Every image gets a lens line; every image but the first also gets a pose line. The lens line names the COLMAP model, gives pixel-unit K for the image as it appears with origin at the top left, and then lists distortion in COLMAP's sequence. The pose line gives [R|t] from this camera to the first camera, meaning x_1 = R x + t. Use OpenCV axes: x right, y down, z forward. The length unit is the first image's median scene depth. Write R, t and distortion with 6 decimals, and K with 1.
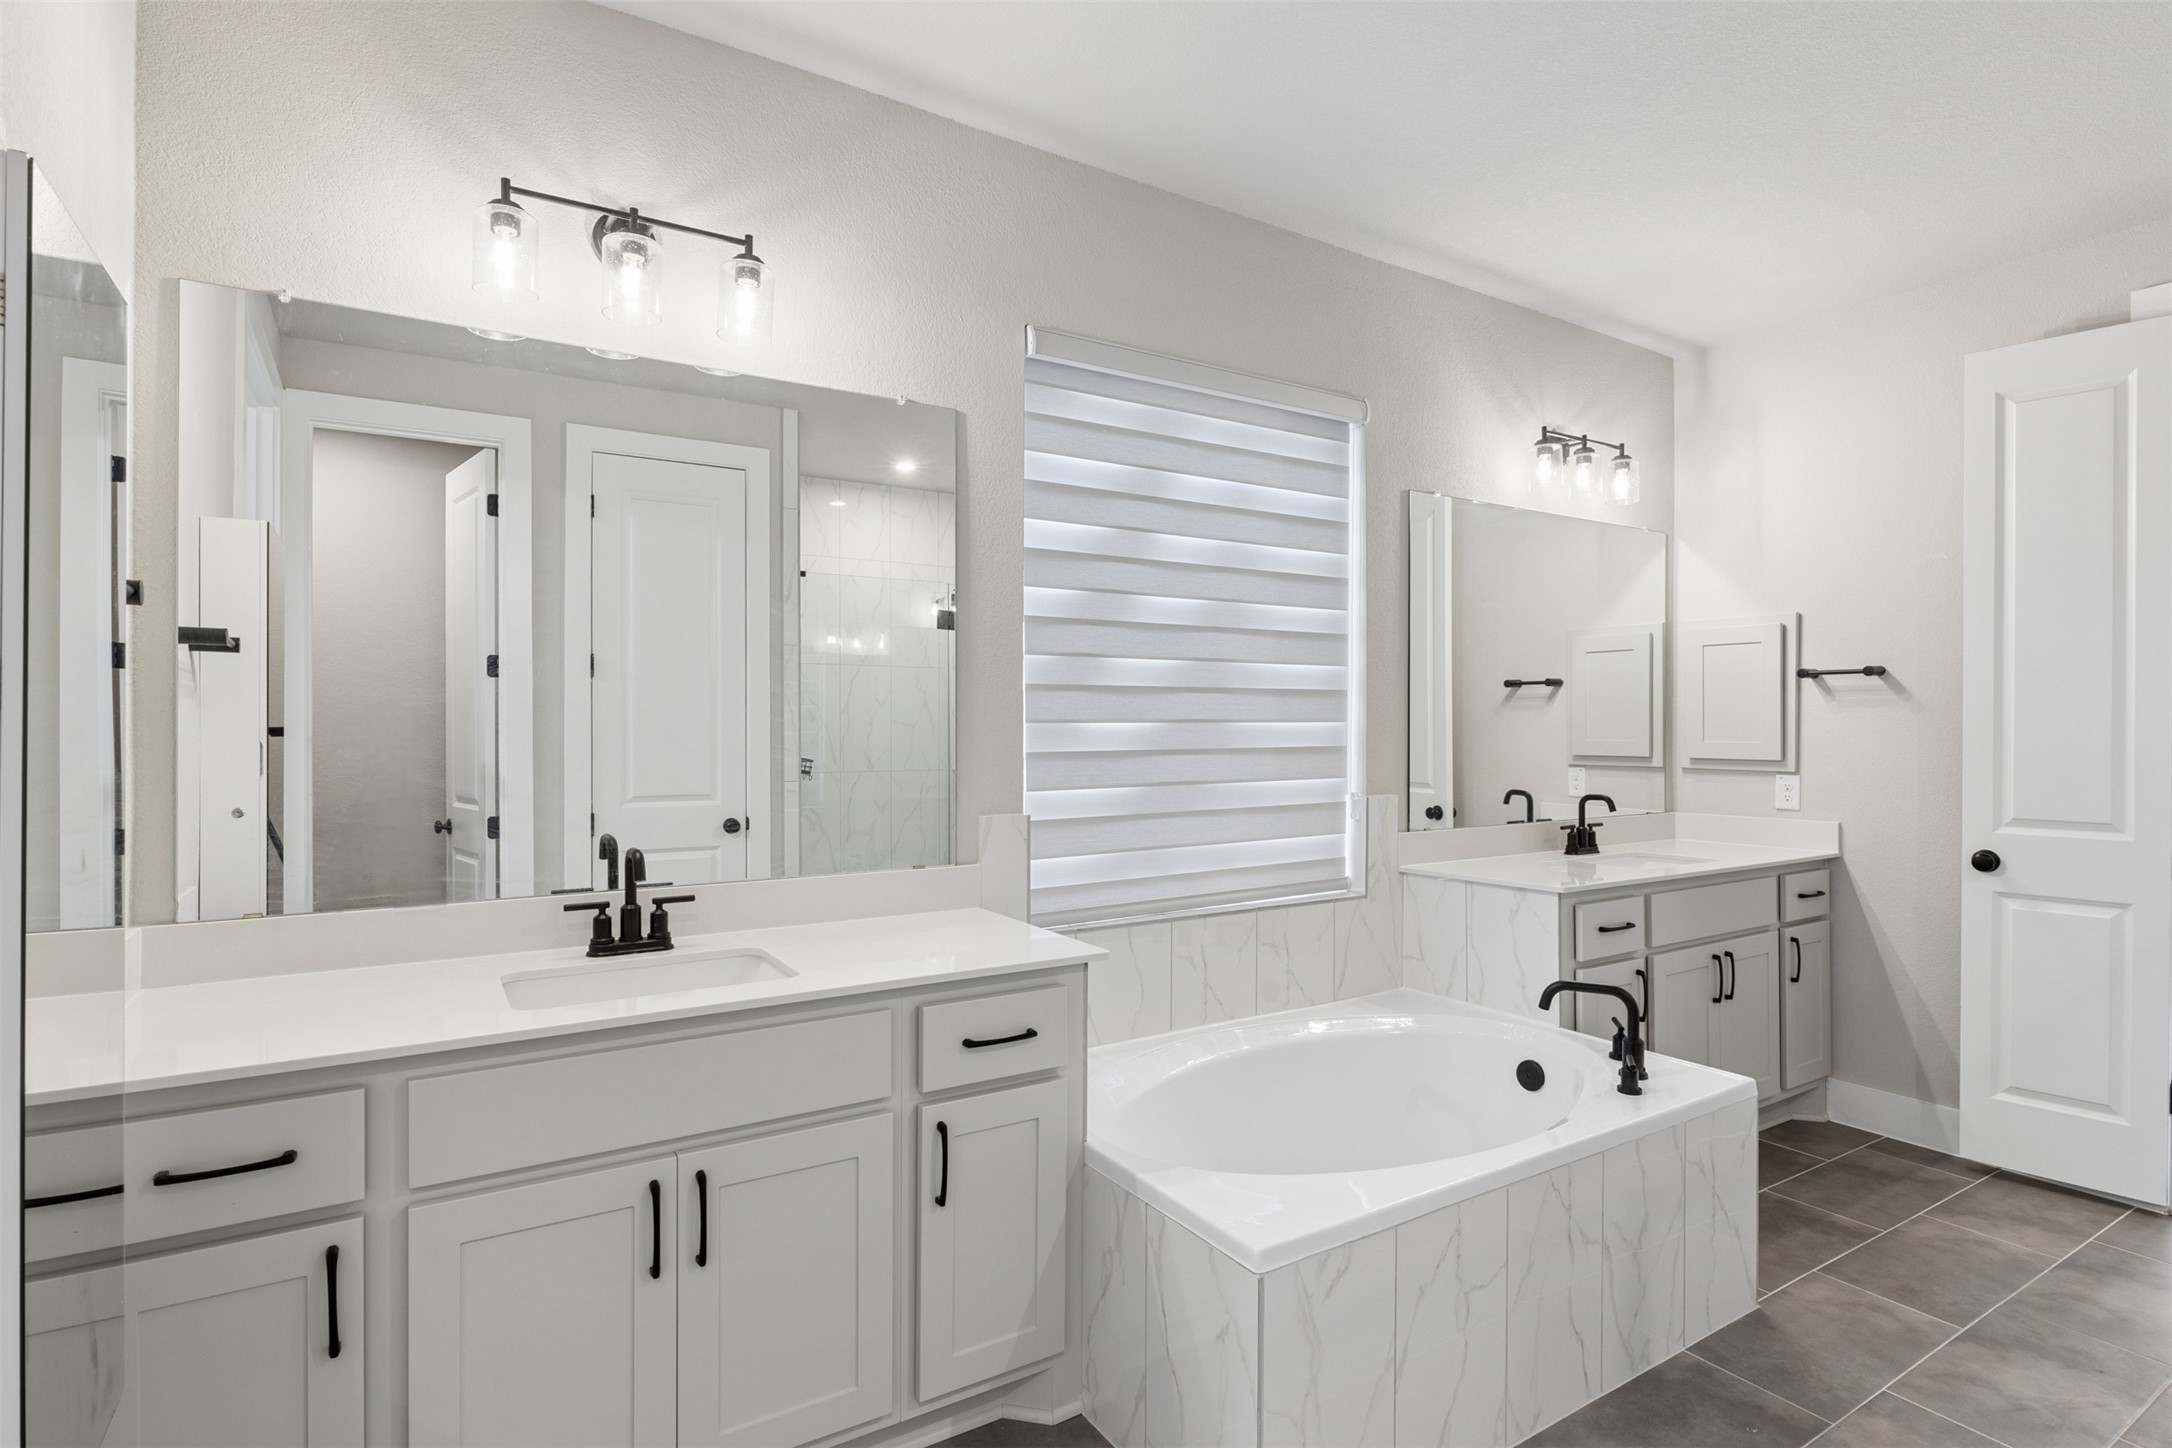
lens RADIAL K [[1107.0, 0, 1087.2], [0, 1107.0, 723.8], [0, 0, 1]] dist [0.000533, 0.000026]
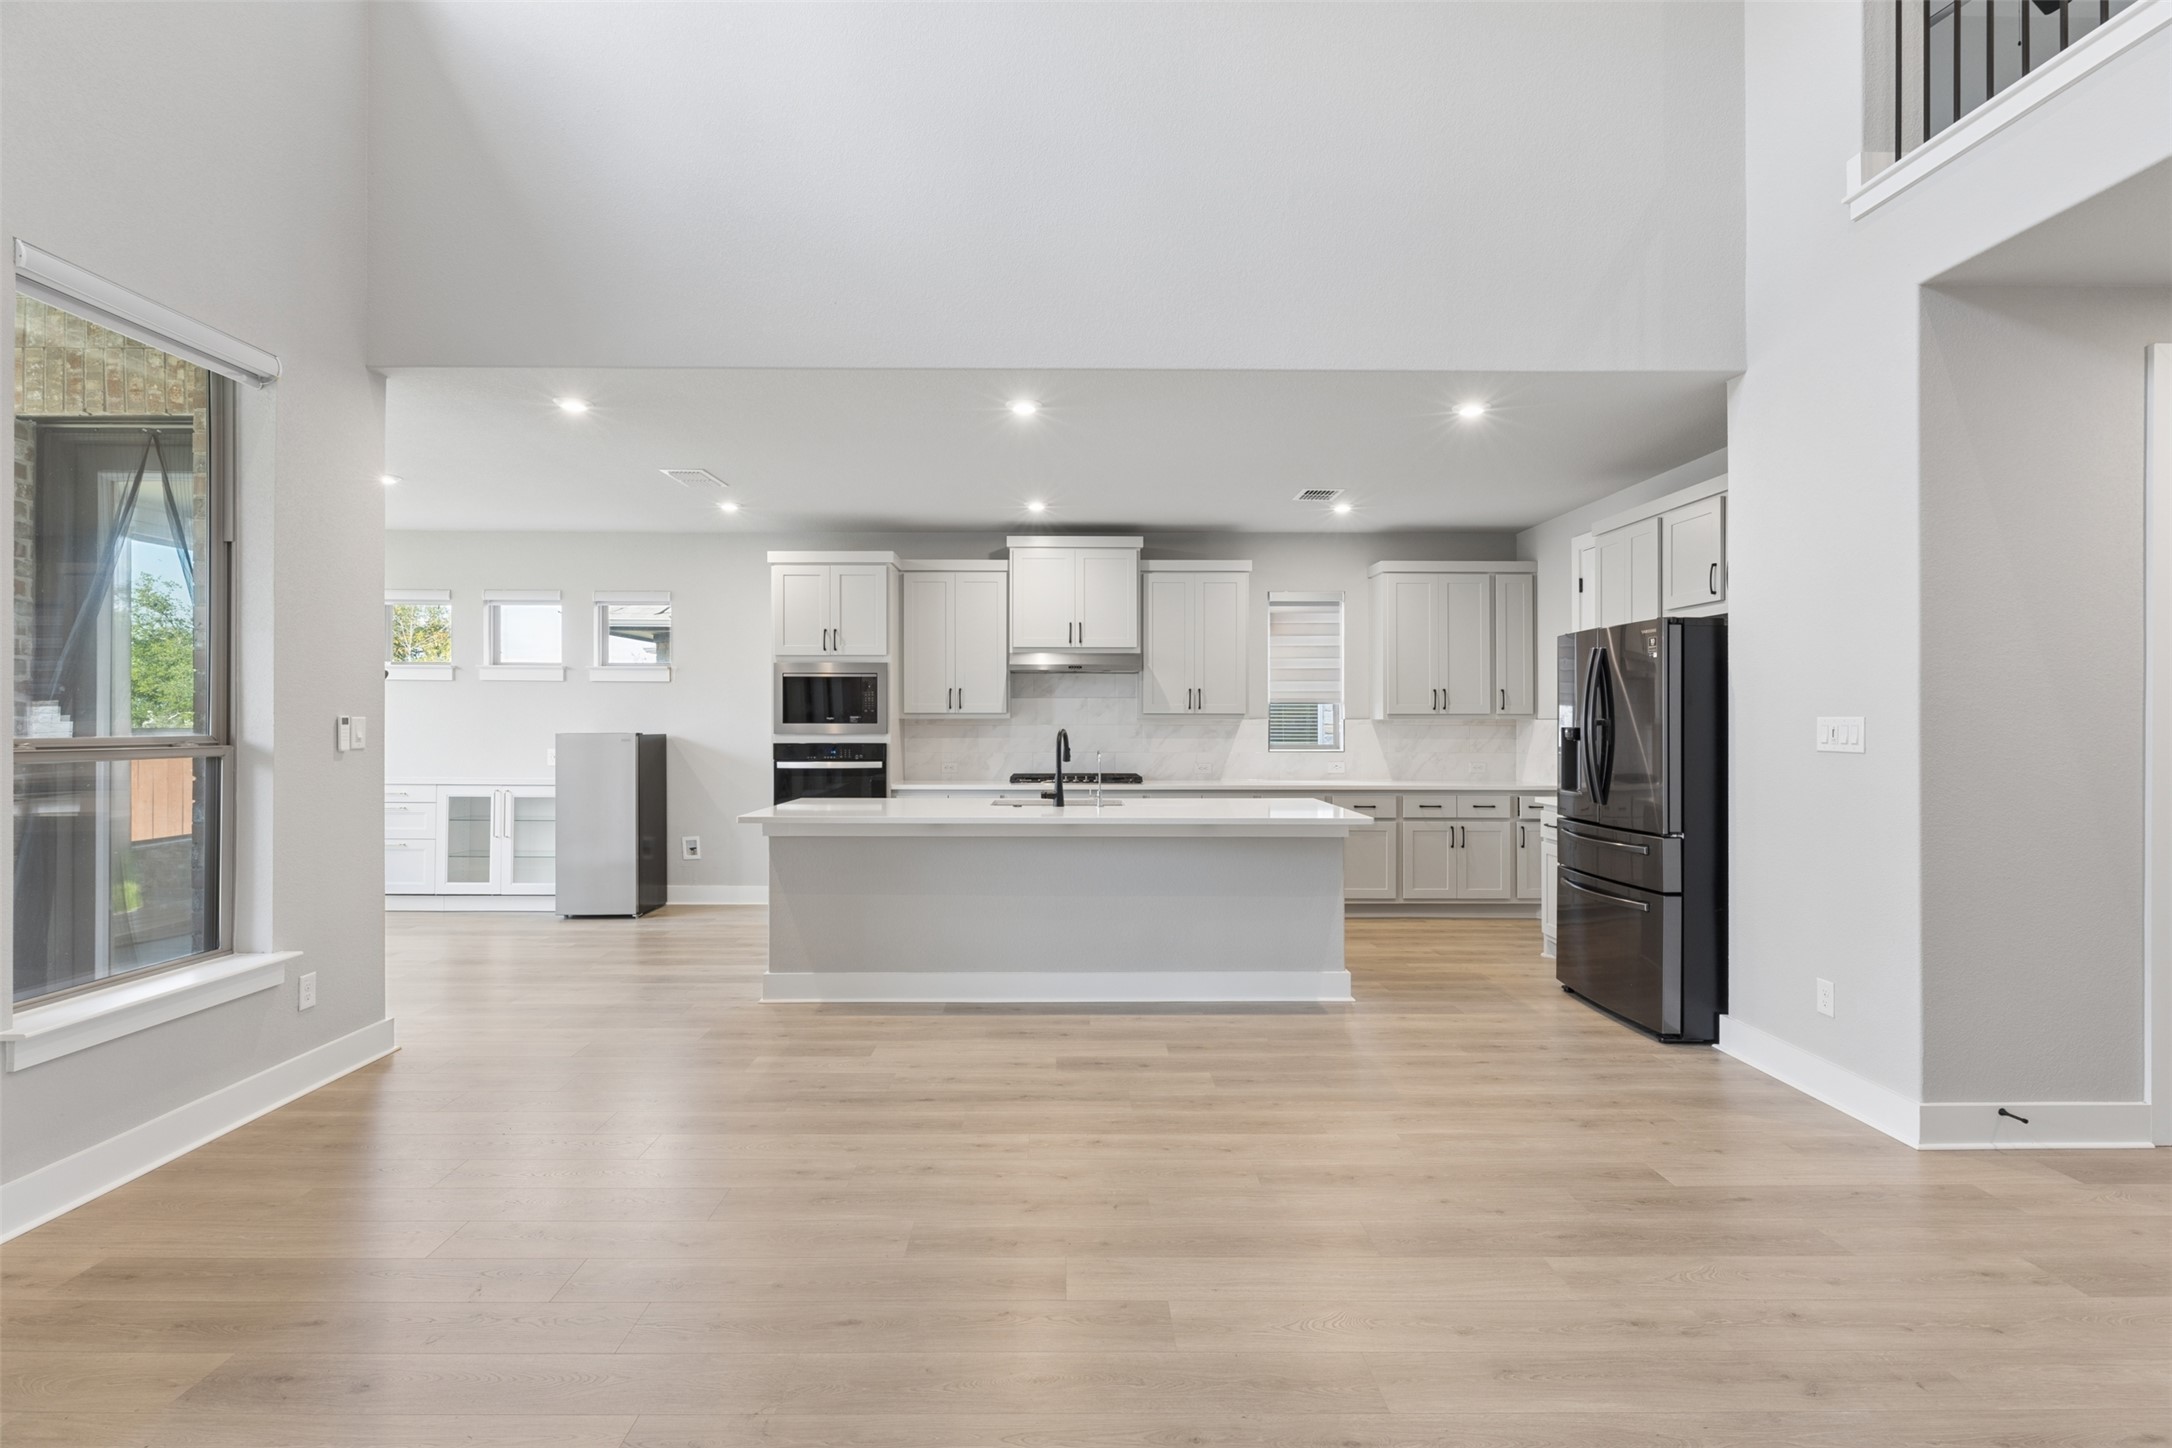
lens RADIAL K [[1060.8, 0, 1083.9], [0, 1060.8, 723.4], [0, 0, 1]] dist [0.002911, 0.000485]
pose [[0.848081, -0.003216, -0.529857, 0.551425], [0.000796, 0.999988, -0.004796, 0.012581], [0.529866, 0.003645, 0.848073, -3.055045]]
